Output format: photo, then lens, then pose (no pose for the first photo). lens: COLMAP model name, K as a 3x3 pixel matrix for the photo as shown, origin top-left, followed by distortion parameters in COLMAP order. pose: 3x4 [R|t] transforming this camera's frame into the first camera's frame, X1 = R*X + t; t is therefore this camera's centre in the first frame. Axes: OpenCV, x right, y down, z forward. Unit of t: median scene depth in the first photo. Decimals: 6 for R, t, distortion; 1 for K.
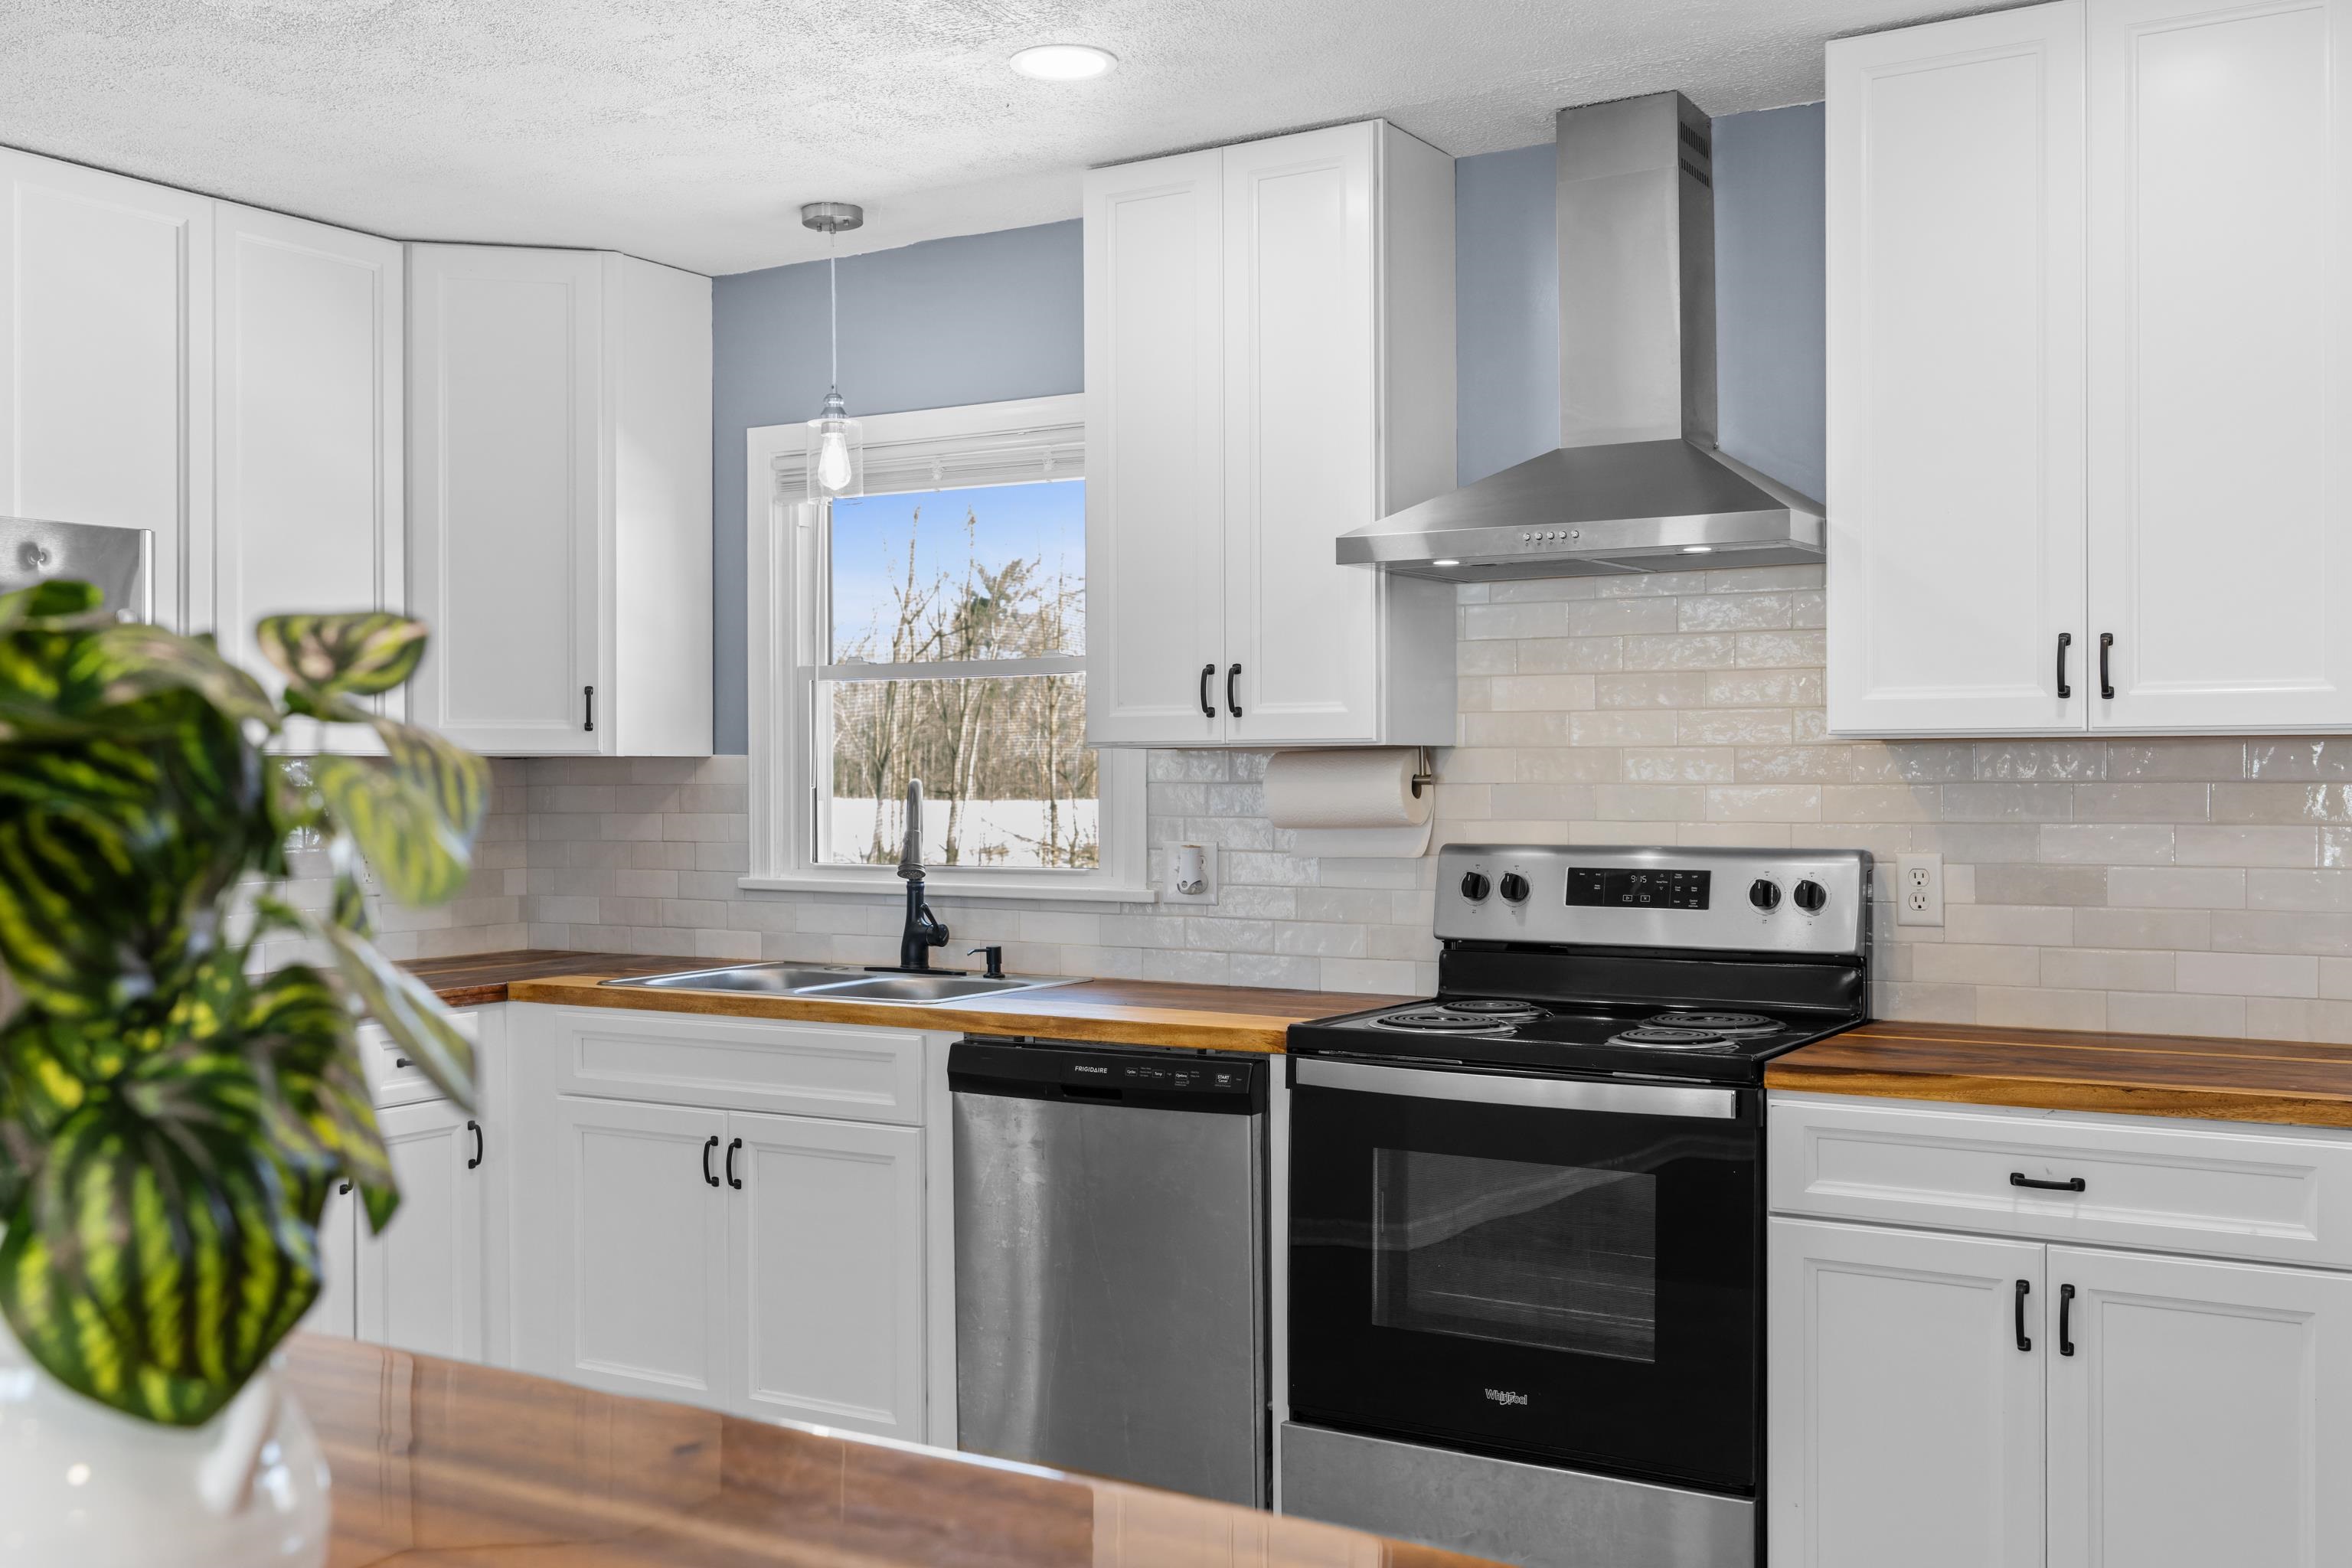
lens RADIAL K [[2272.4, 0, 1168.5], [0, 2272.4, 794.6], [0, 0, 1]] dist [0.001103, 0.000000]
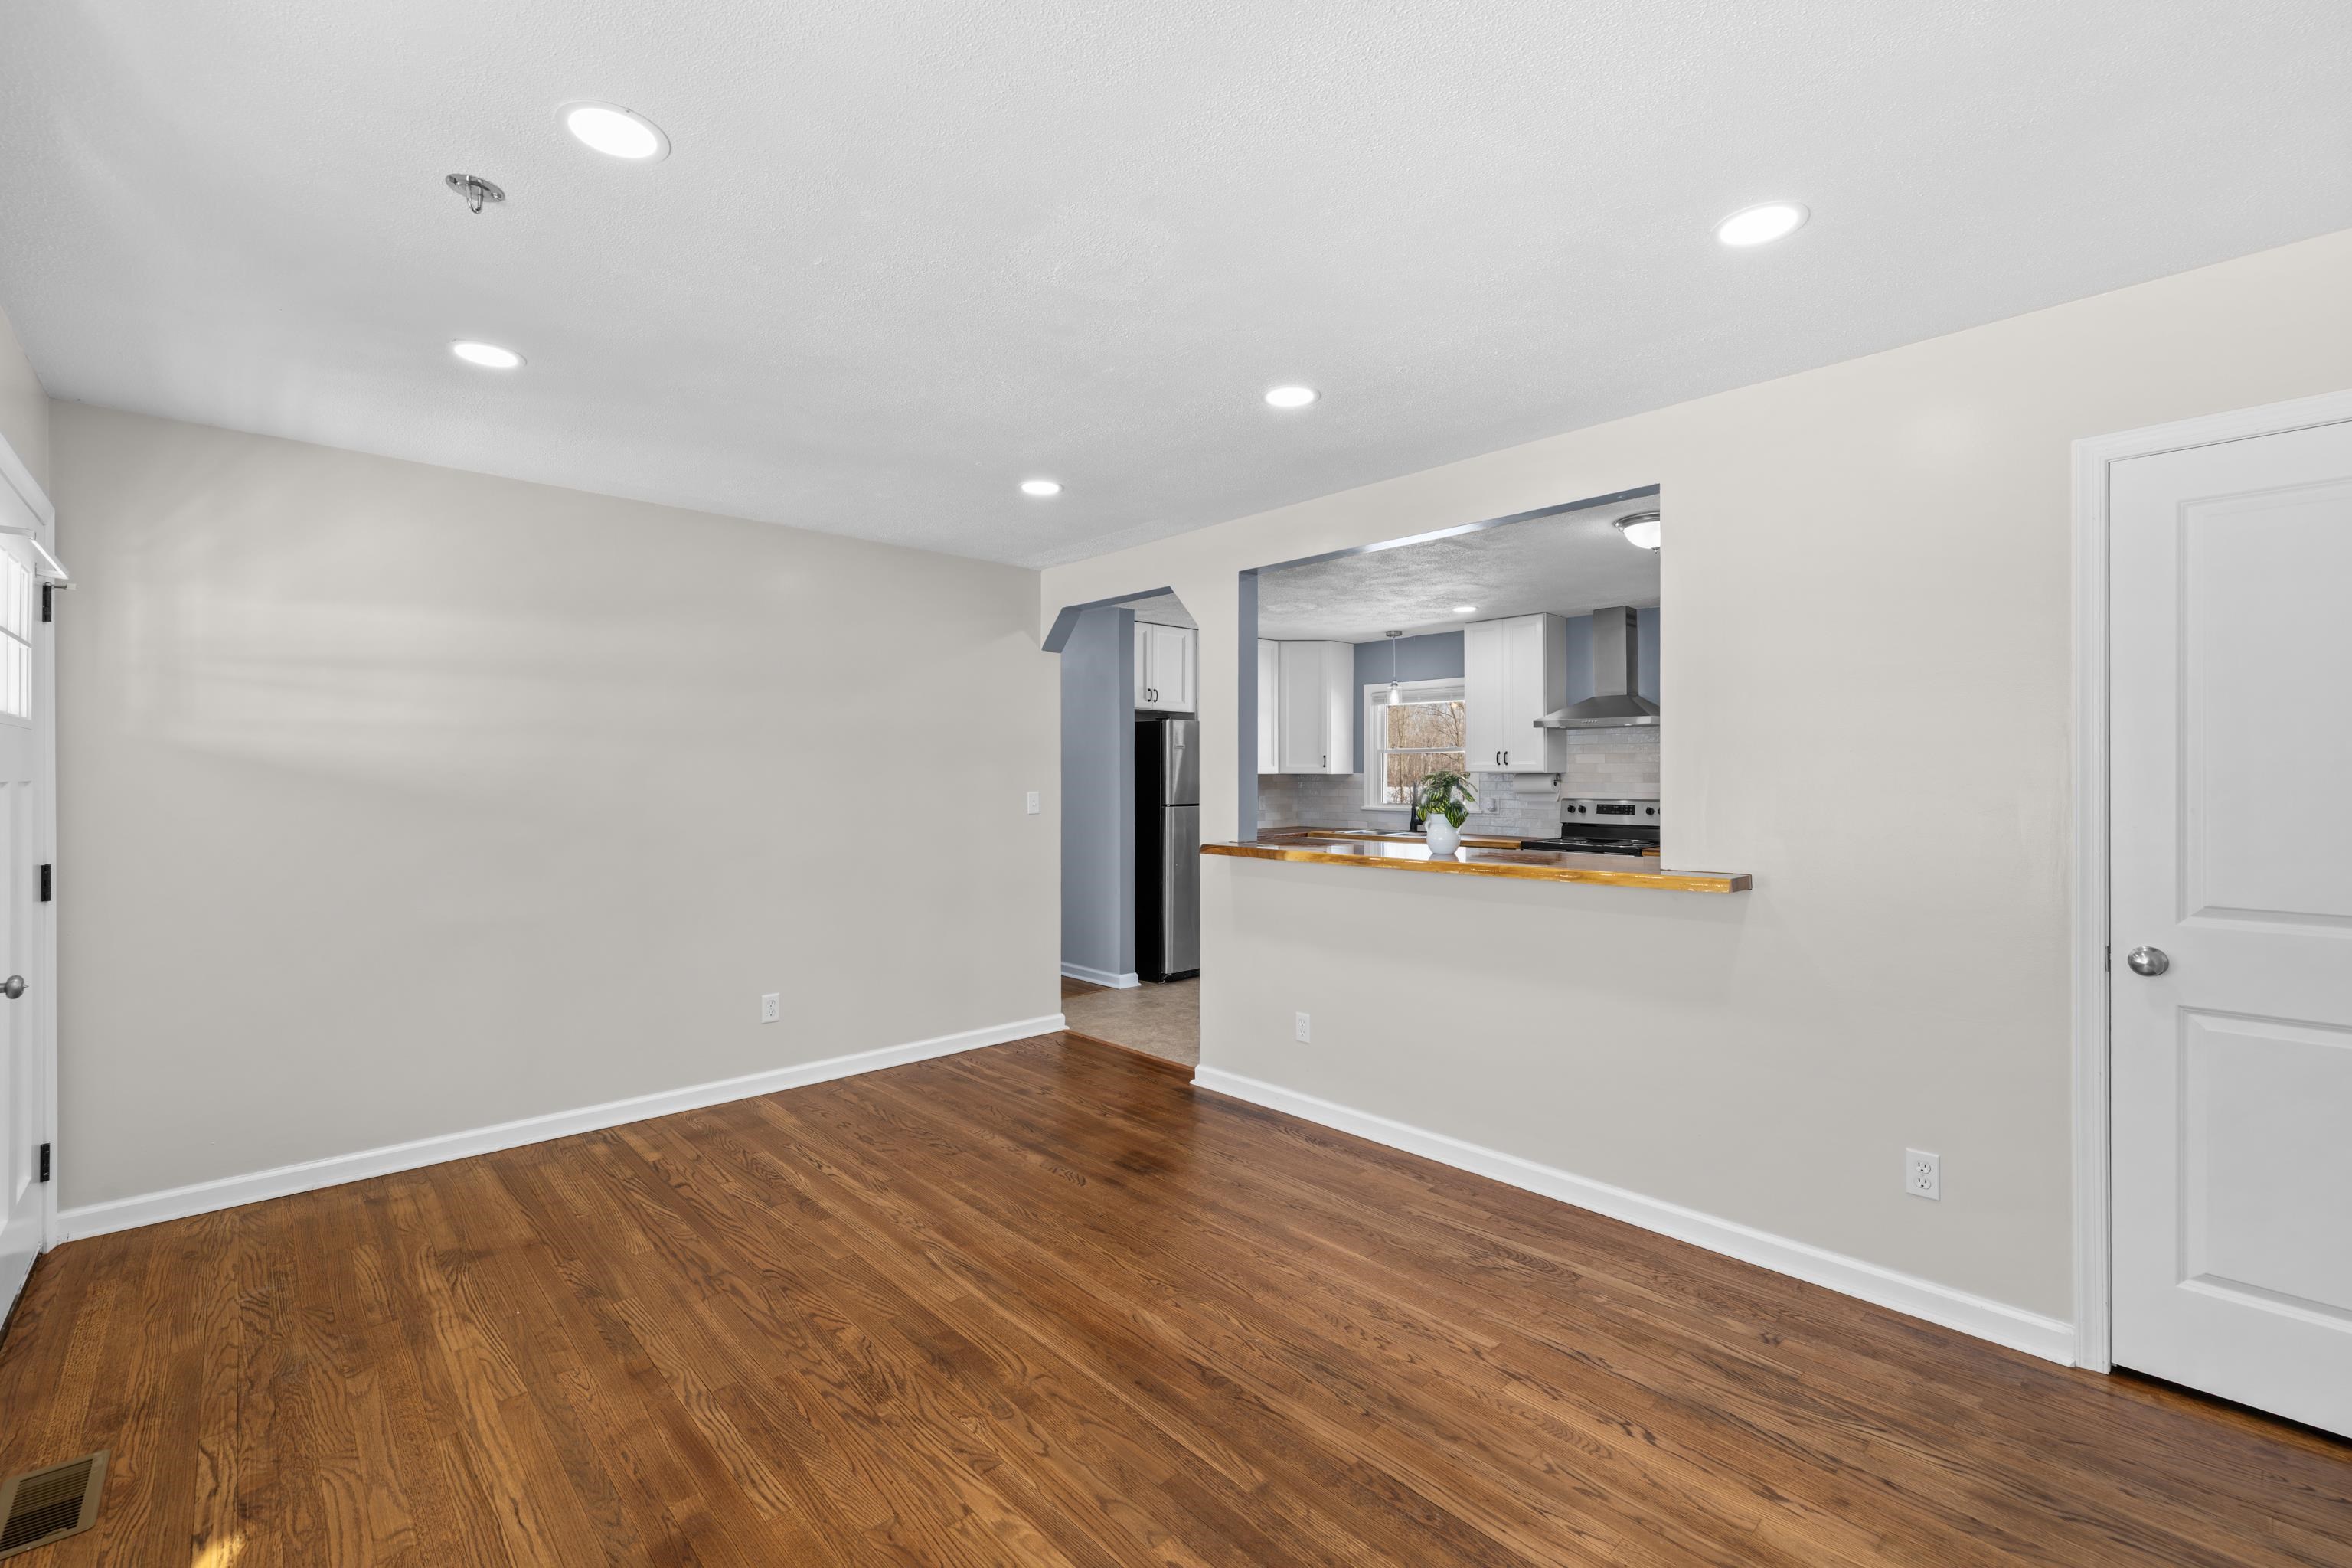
lens RADIAL K [[989.8, 0, 1180.9], [0, 989.8, 781.4], [0, 0, 1]] dist [0.001602, 0.000397]
pose [[0.965289, 0.002056, -0.261177, -0.066263], [-0.001978, 0.999998, 0.000560, -0.005998], [0.261177, -0.000024, 0.965291, -0.801511]]
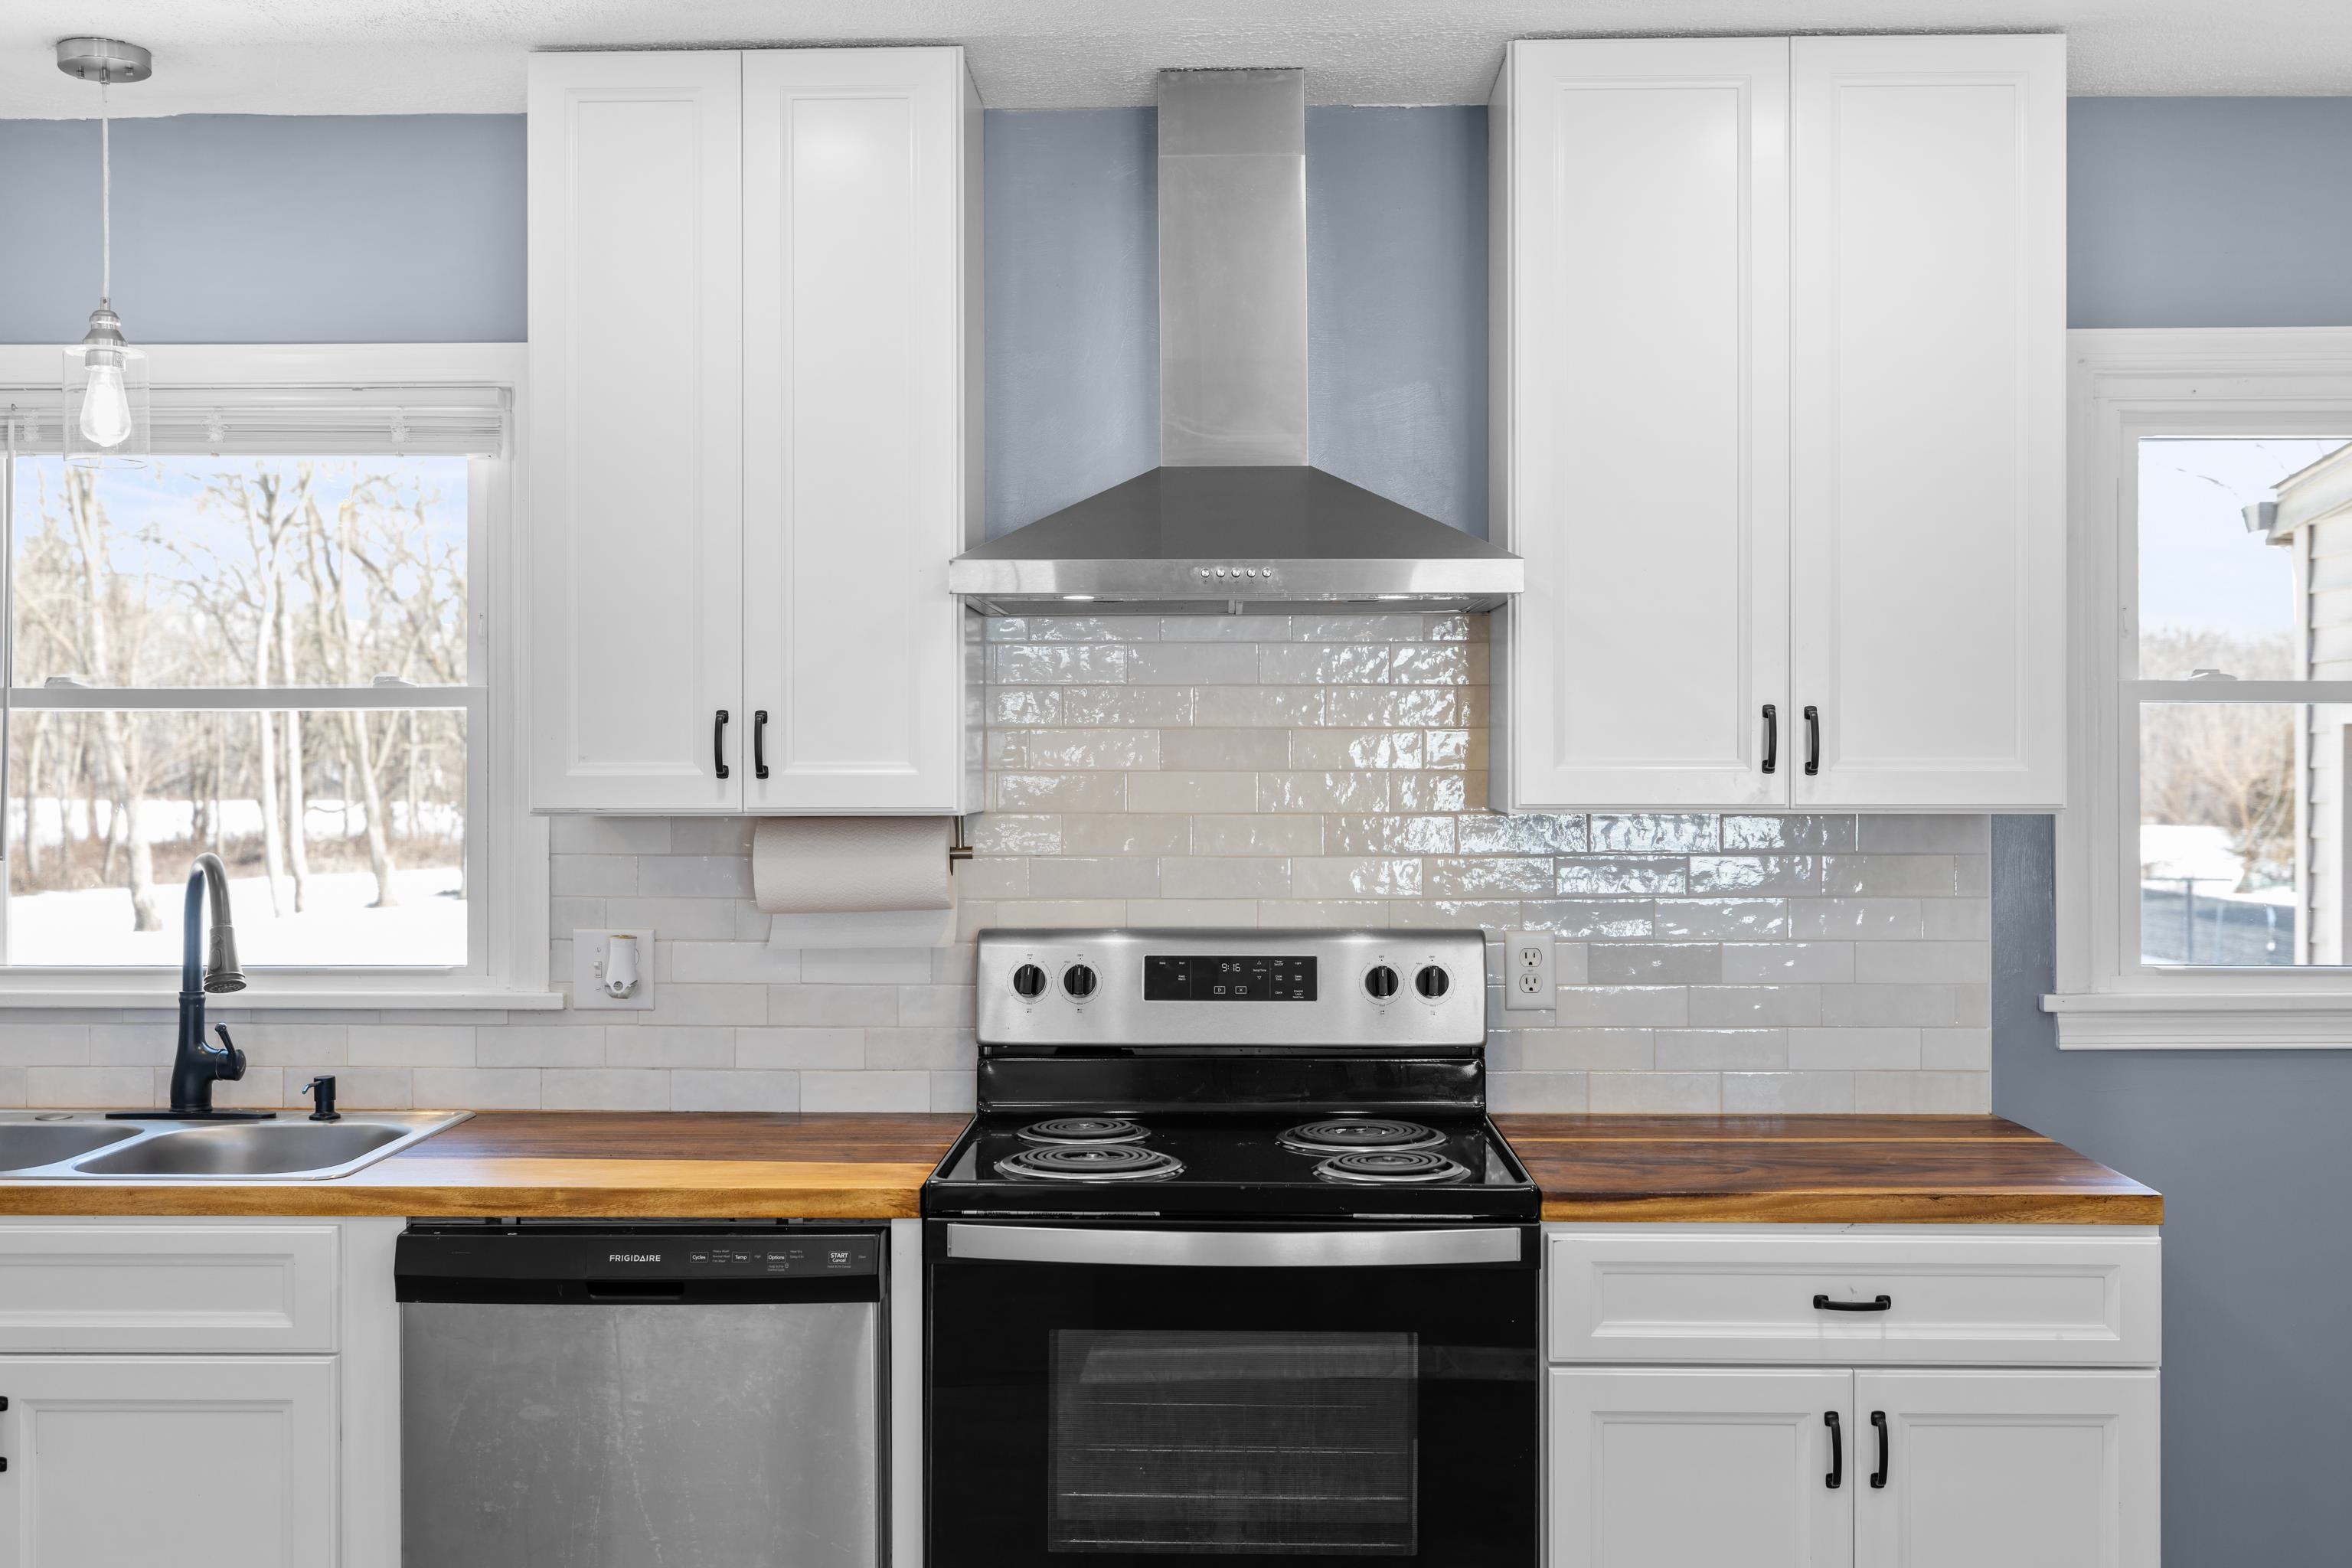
lens RADIAL K [[2272.4, 0, 1183.7], [0, 2272.4, 765.6], [0, 0, 1]] dist [0.001103, 0.000000]
pose [[0.864582, 0.002978, 0.502484, -0.241382], [0.002997, 0.999934, -0.011083, -0.029904], [-0.502484, 0.011088, 0.864516, 0.253842]]
